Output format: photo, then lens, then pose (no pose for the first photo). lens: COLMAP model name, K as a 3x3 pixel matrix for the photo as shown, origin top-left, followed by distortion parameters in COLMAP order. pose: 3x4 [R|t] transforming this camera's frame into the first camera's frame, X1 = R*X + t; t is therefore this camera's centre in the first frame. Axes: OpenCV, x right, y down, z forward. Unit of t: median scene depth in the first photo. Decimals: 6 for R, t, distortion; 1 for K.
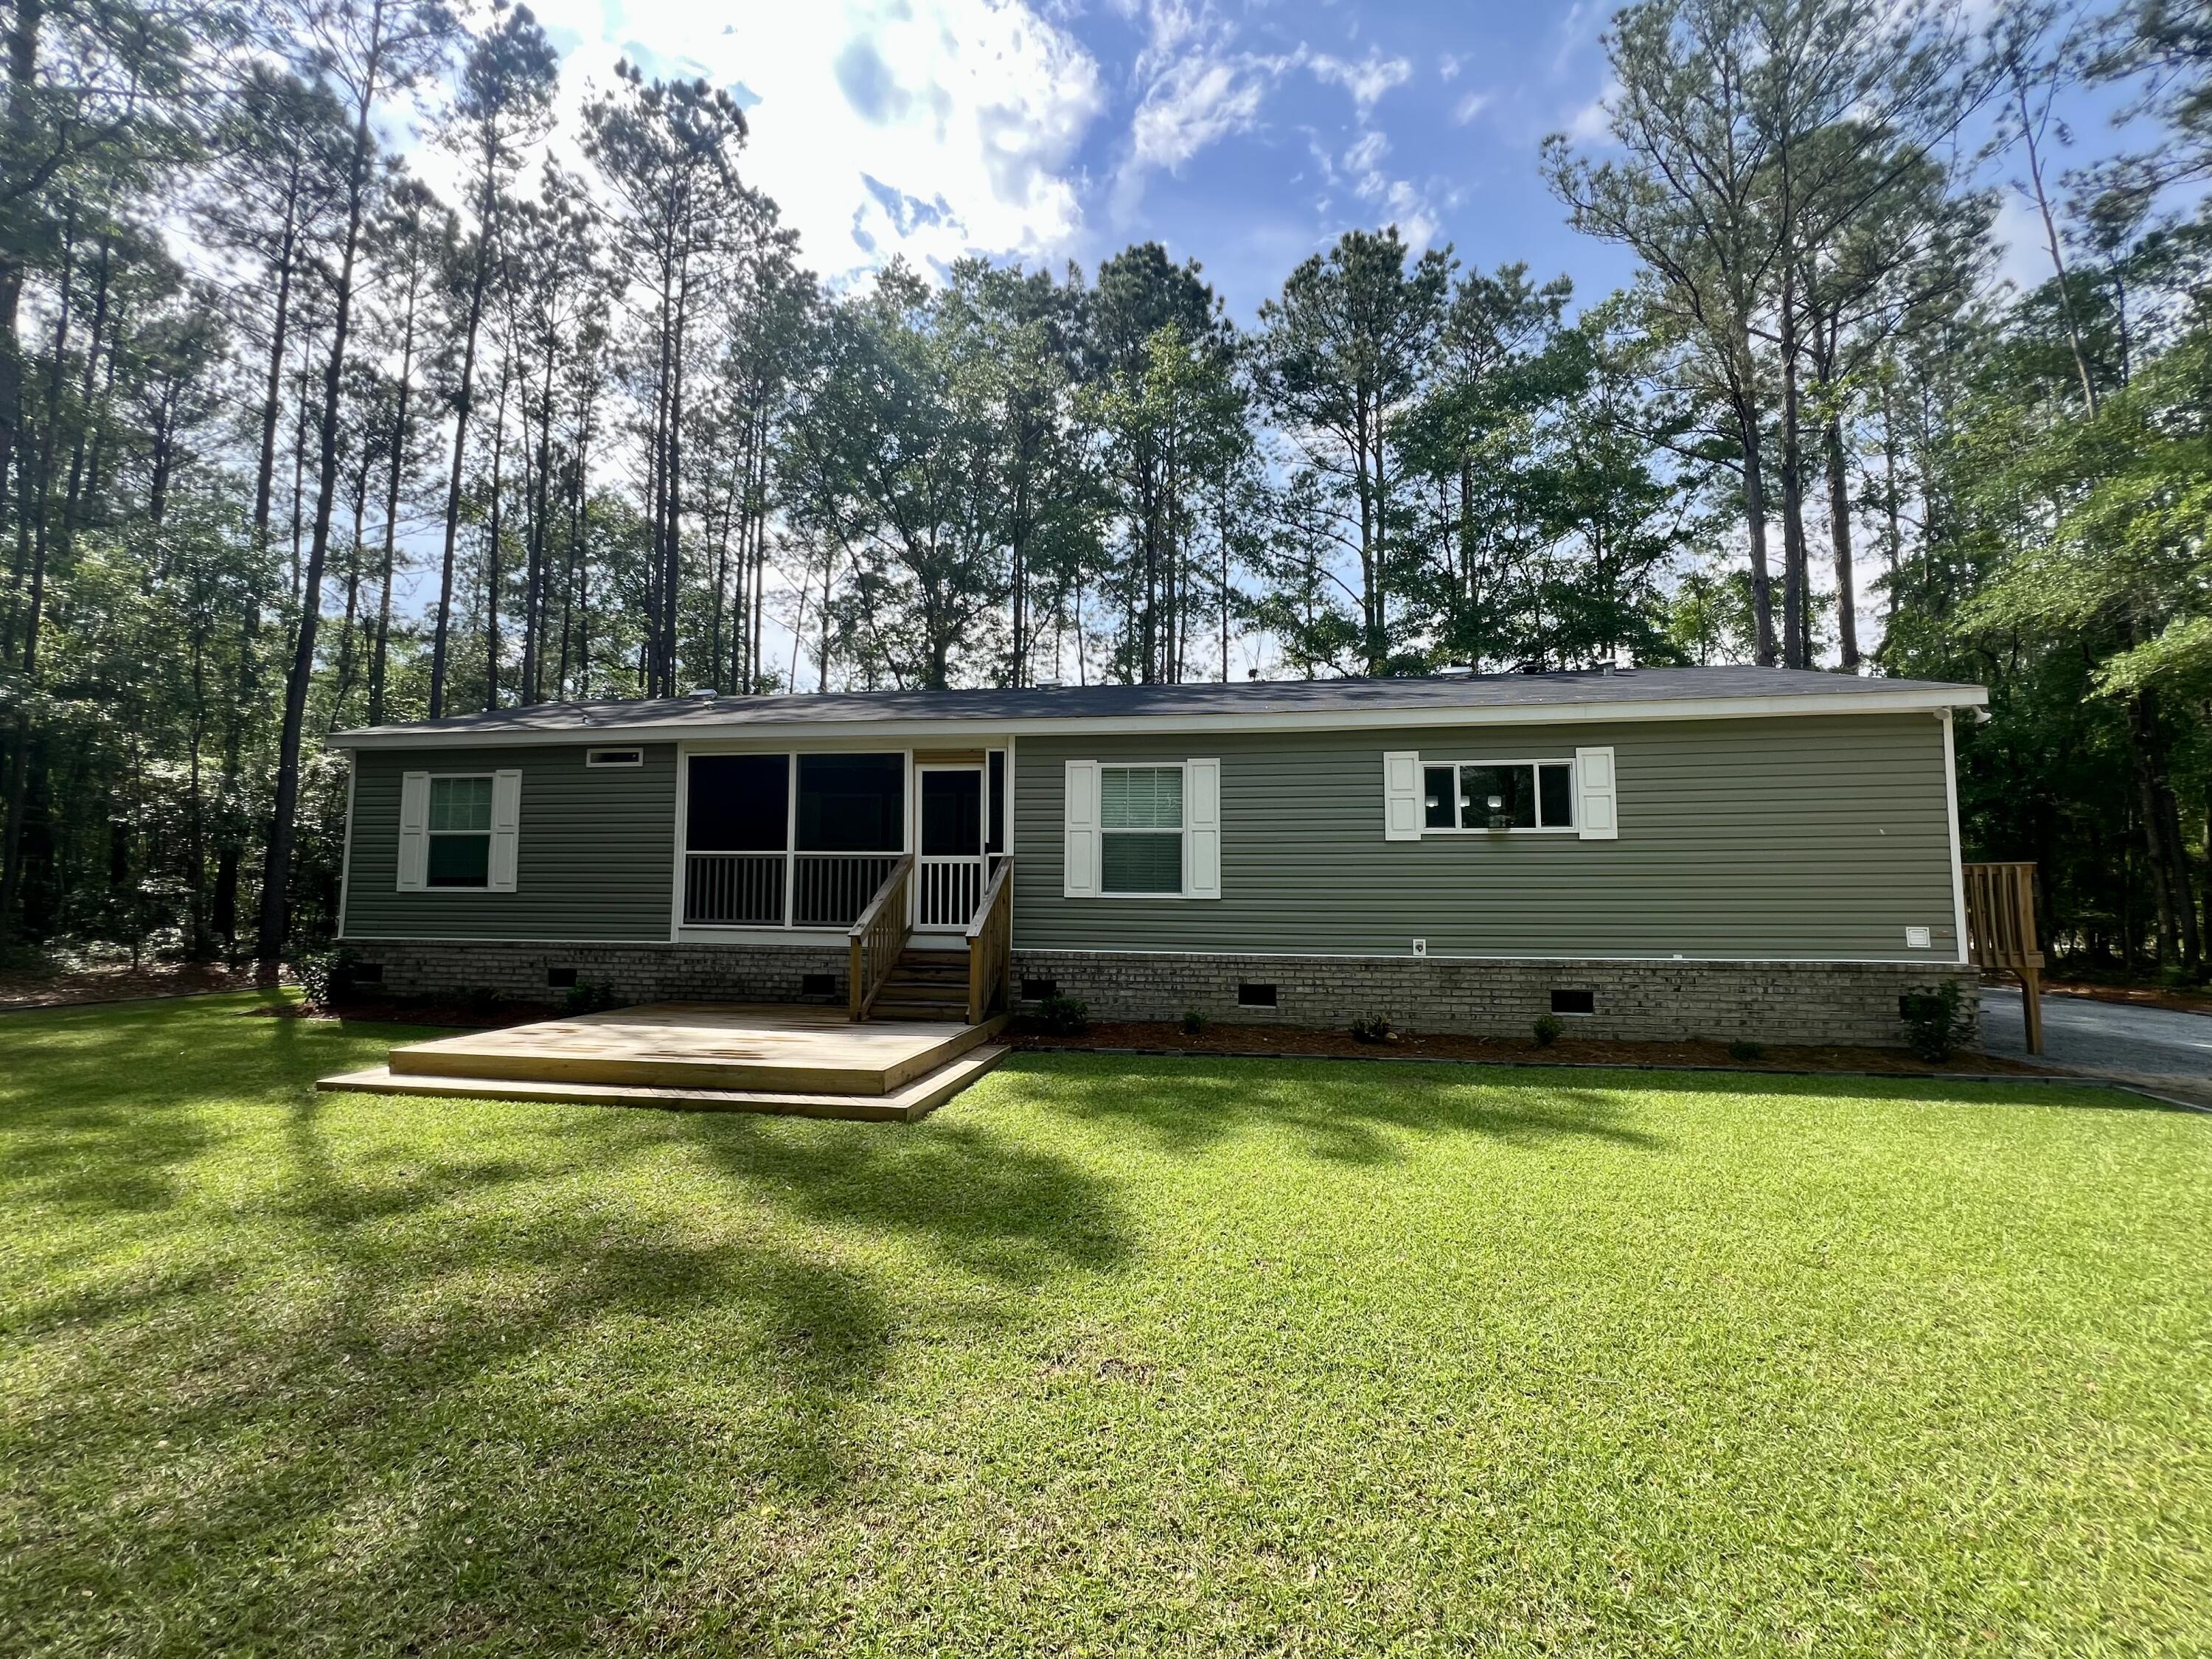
lens RADIAL K [[882.2, 0, 1114.8], [0, 882.2, 839.2], [0, 0, 1]] dist [-0.000834, 0.000000]
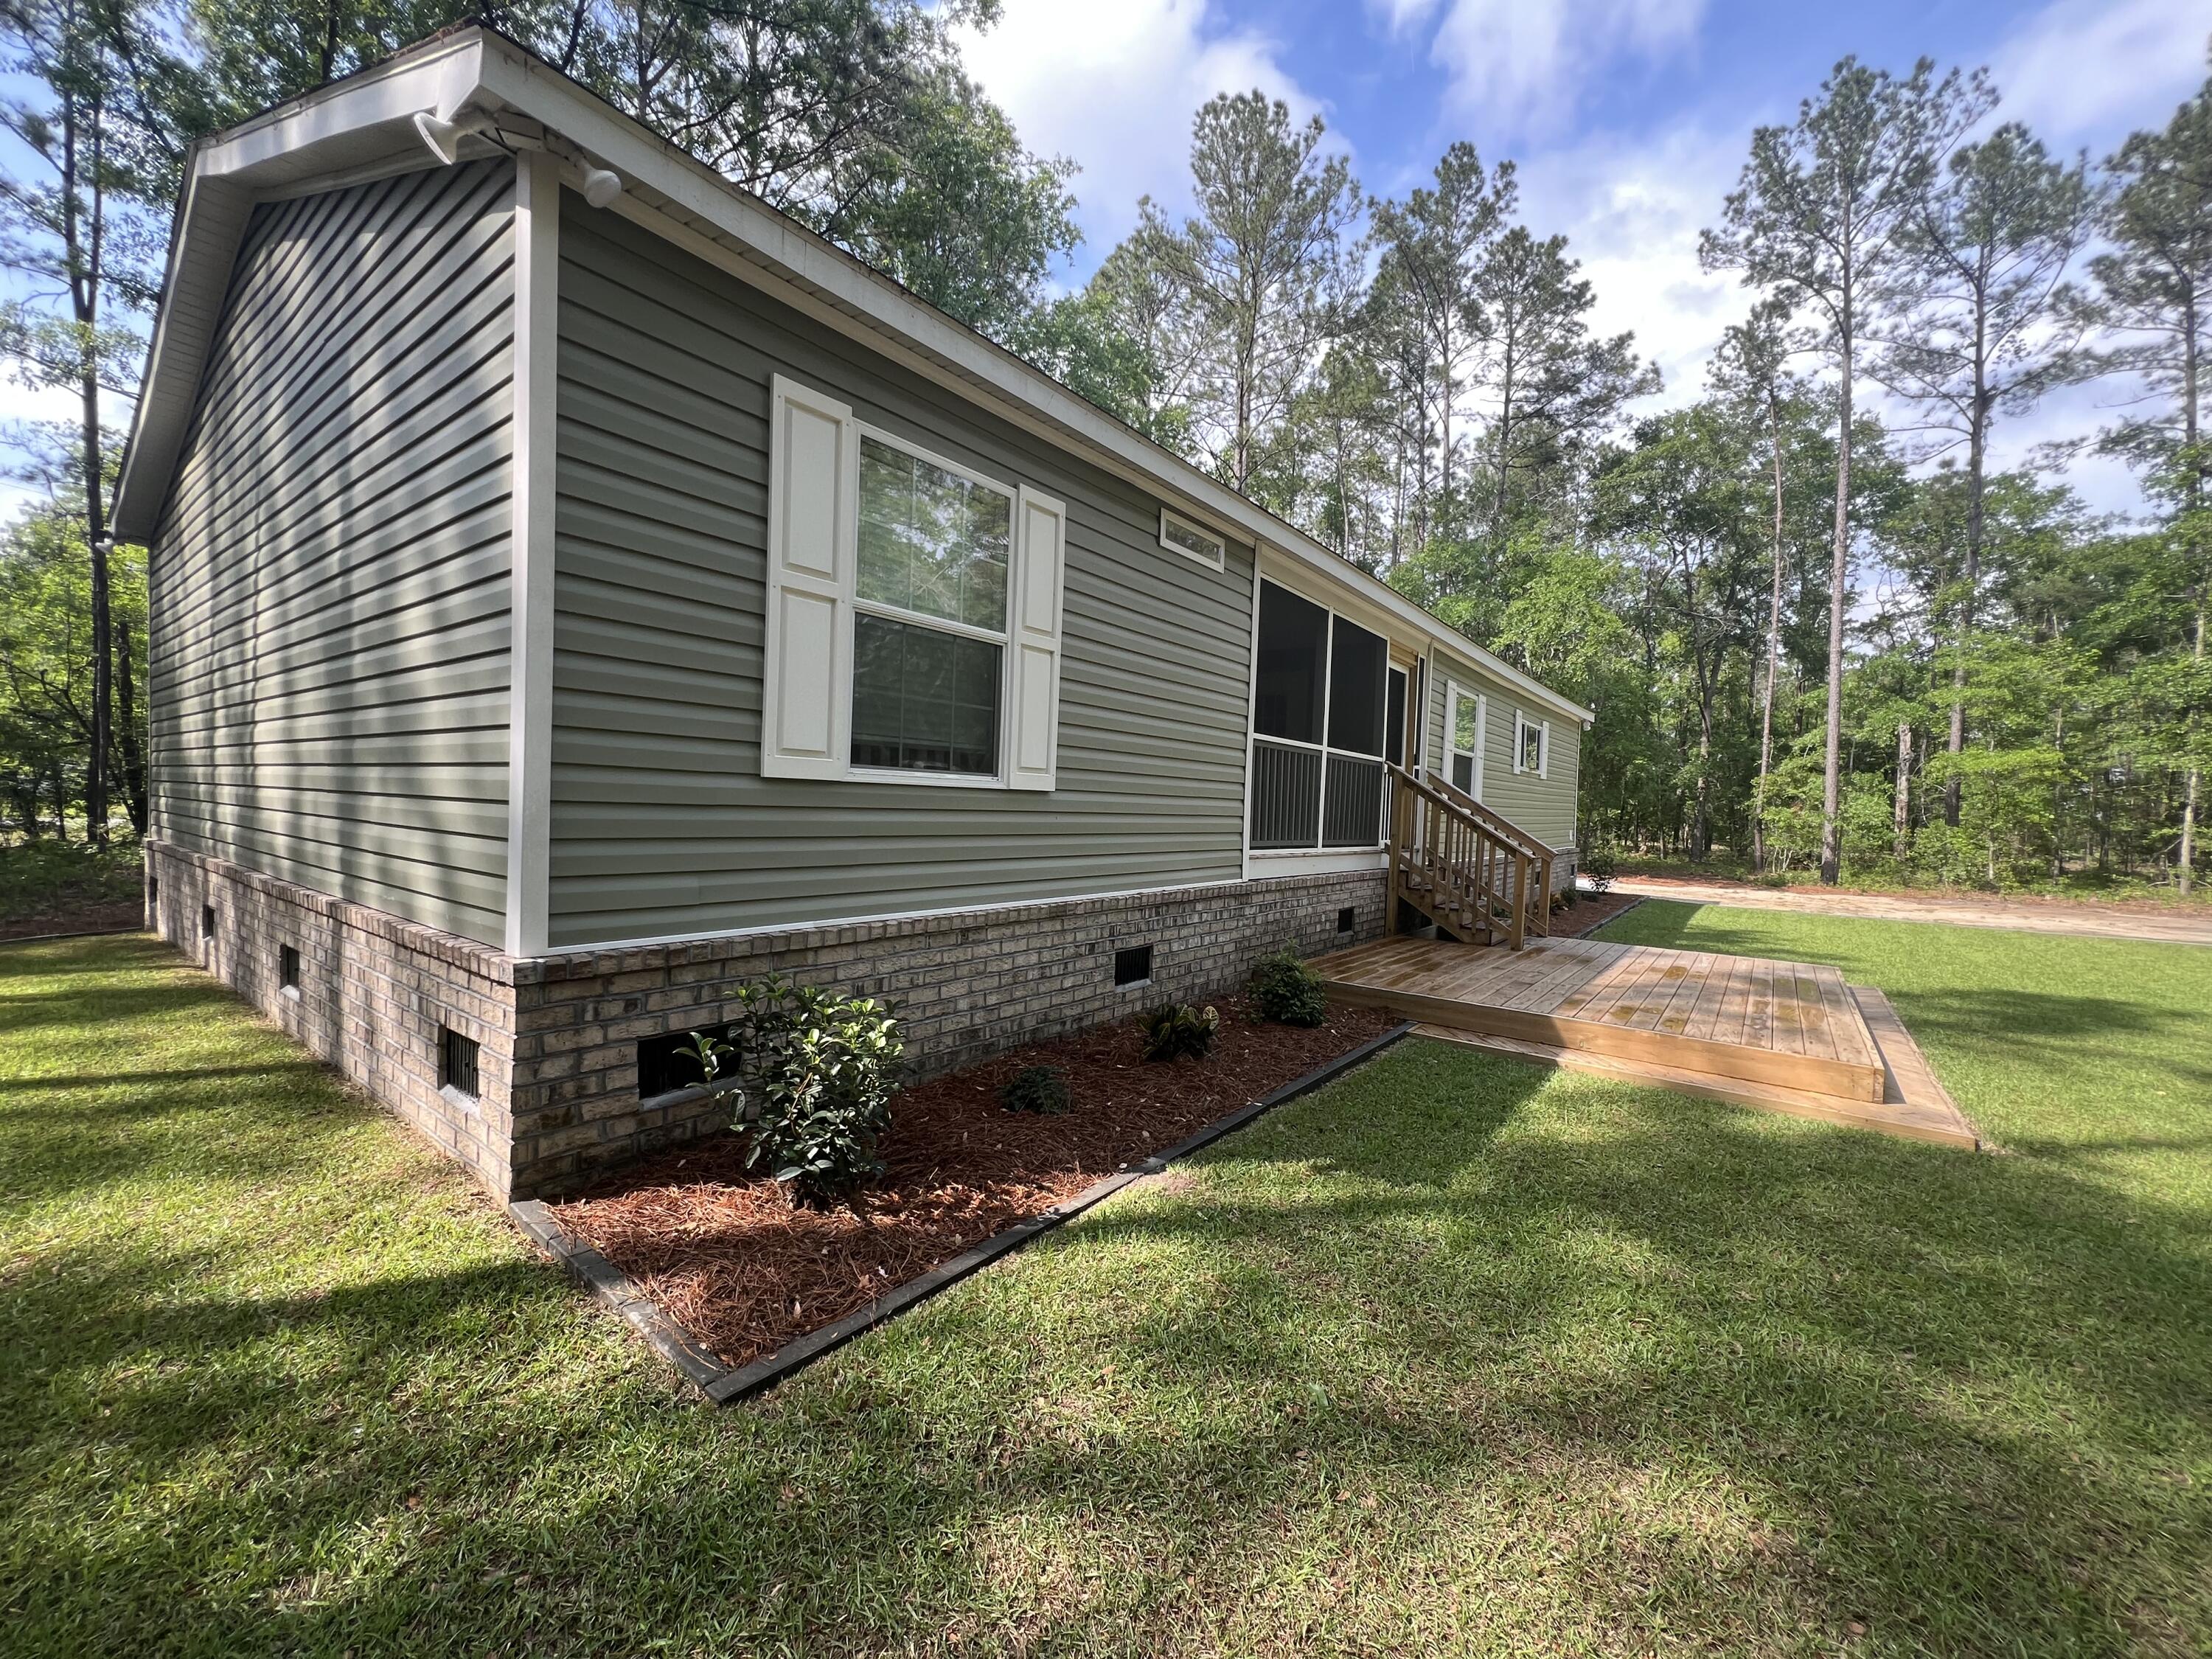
lens RADIAL K [[882.2, 0, 1104.0], [0, 882.2, 836.0], [0, 0, 1]] dist [-0.000834, 0.000000]
pose [[0.471936, -0.024005, 0.881306, -1.175004], [-0.091706, 0.992870, 0.076152, 0.051865], [-0.876850, -0.116760, 0.466369, 0.861457]]
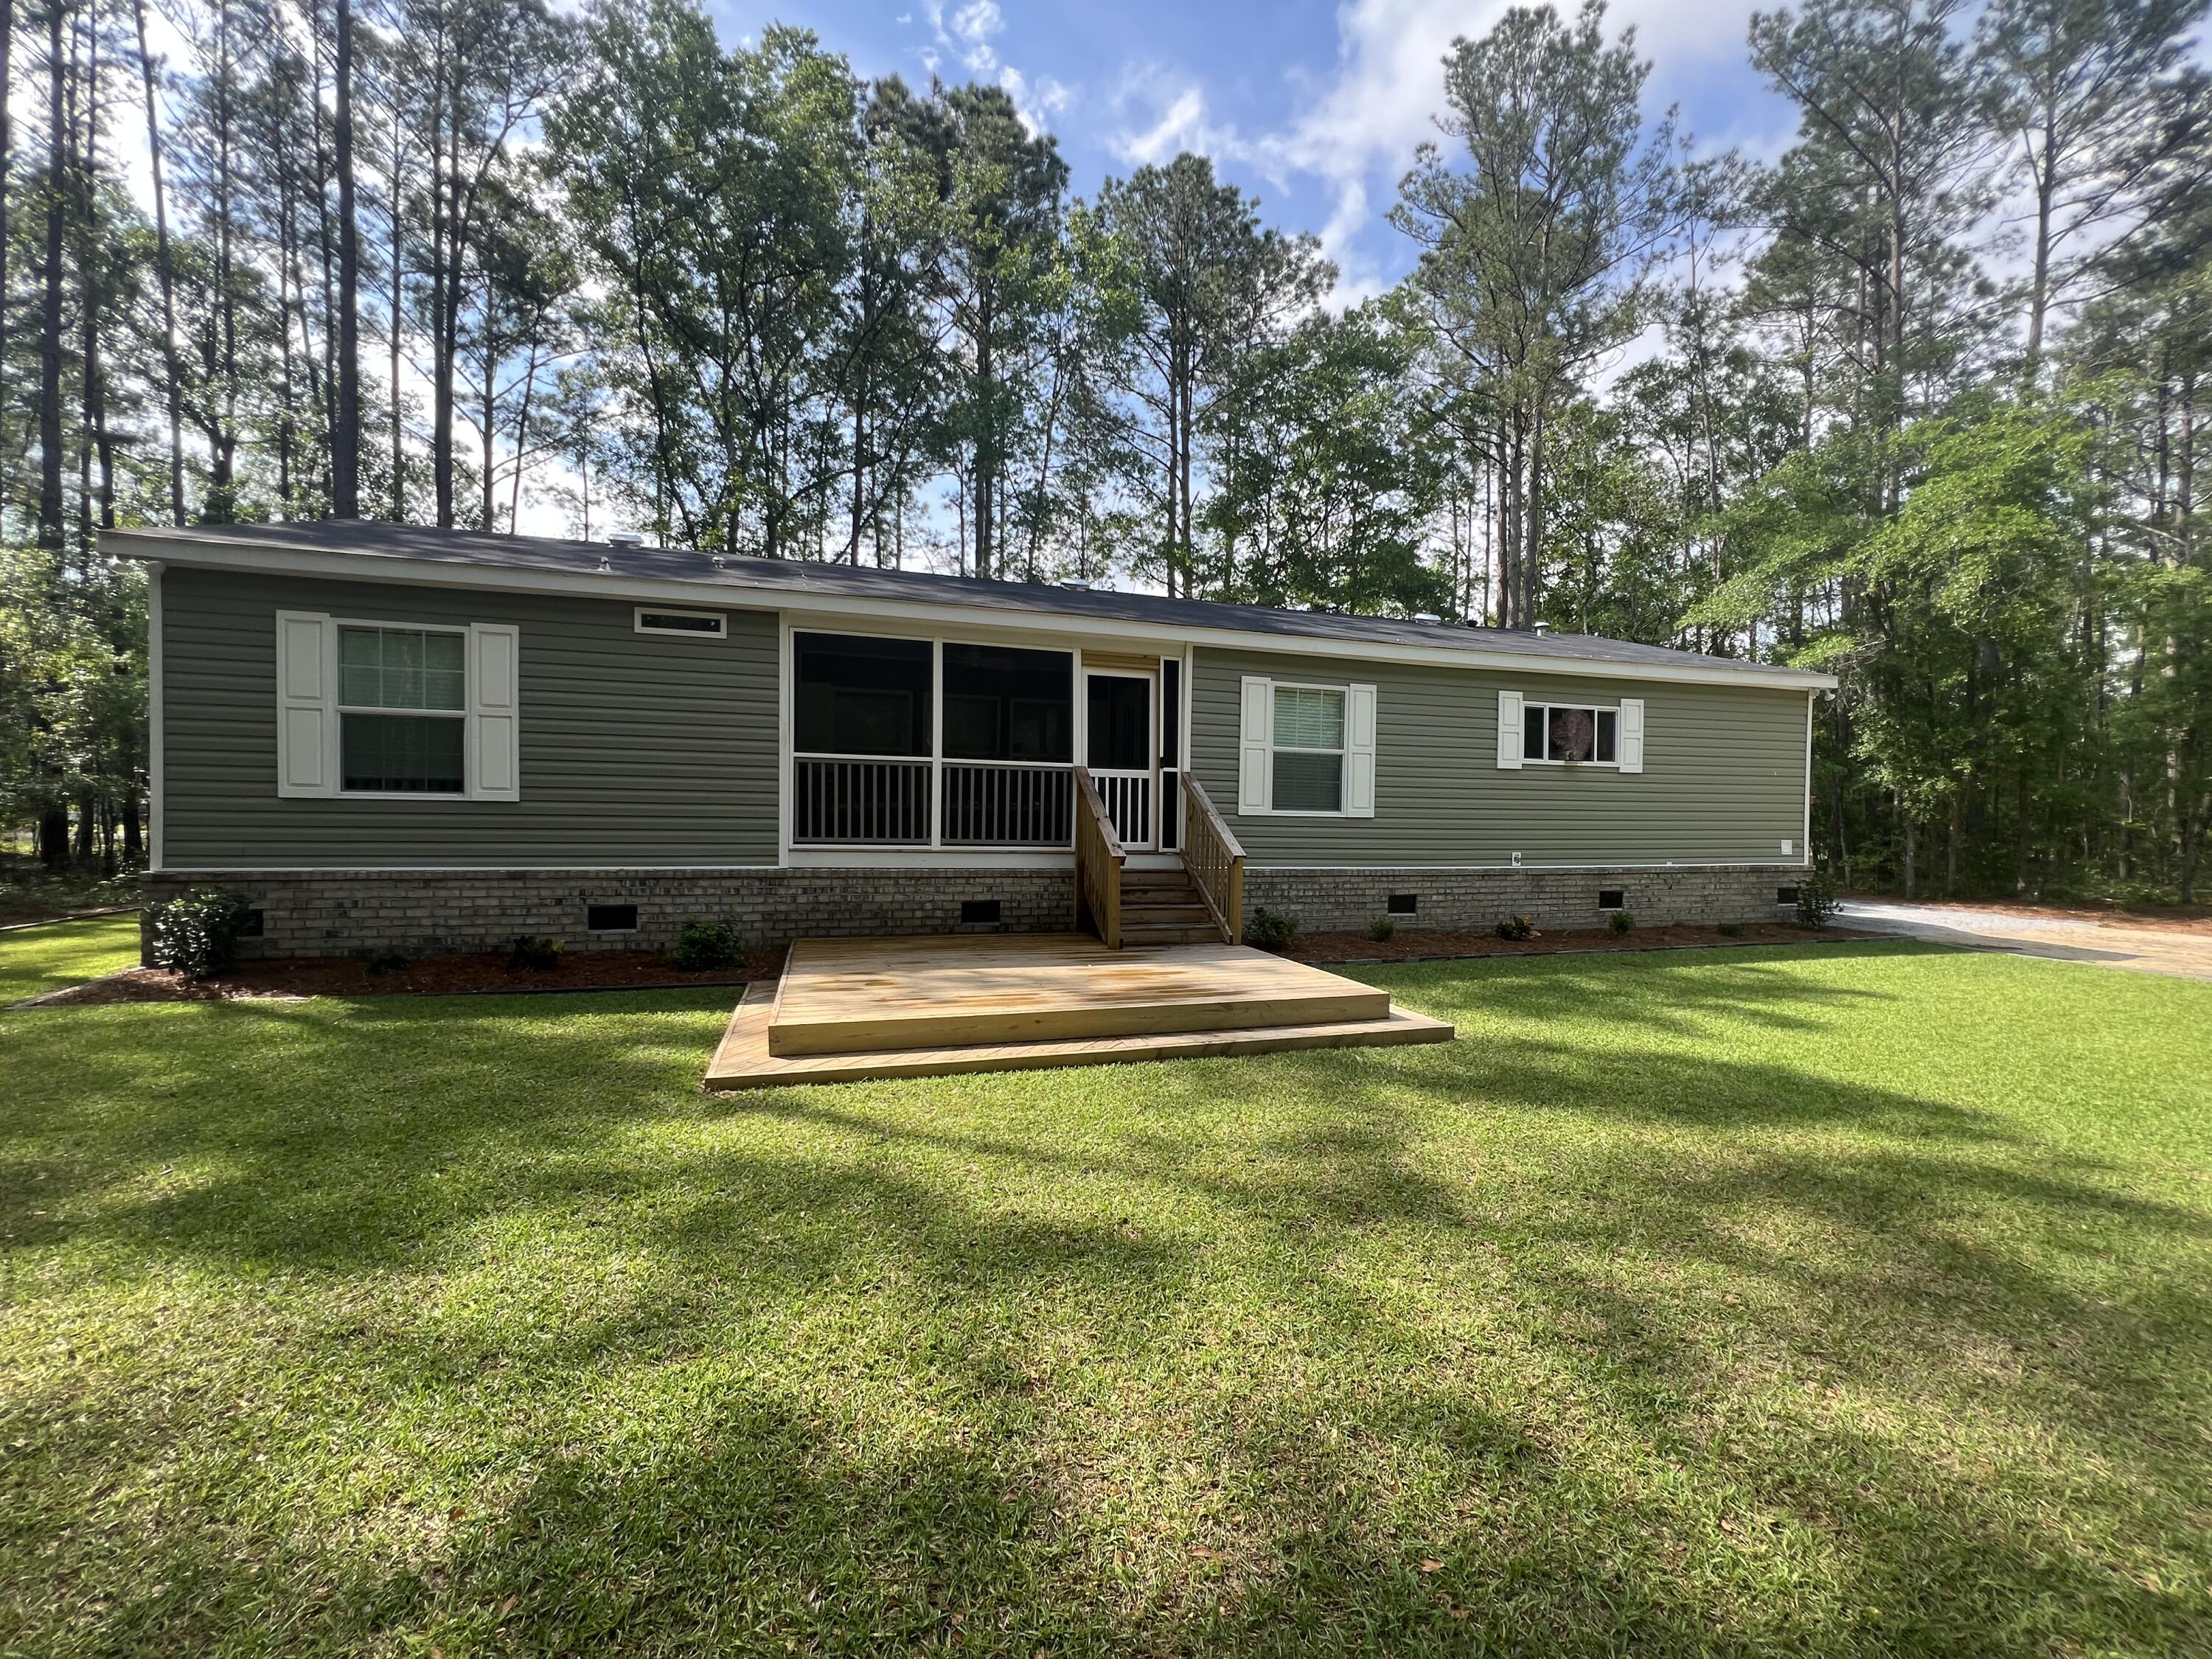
lens RADIAL K [[882.2, 0, 1097.0], [0, 882.2, 836.3], [0, 0, 1]] dist [-0.000834, 0.000000]
pose [[0.896505, -0.004772, 0.443008, -0.644274], [-0.040028, 0.994980, 0.091721, 0.005026], [-0.441222, -0.099961, 0.891813, 0.179167]]
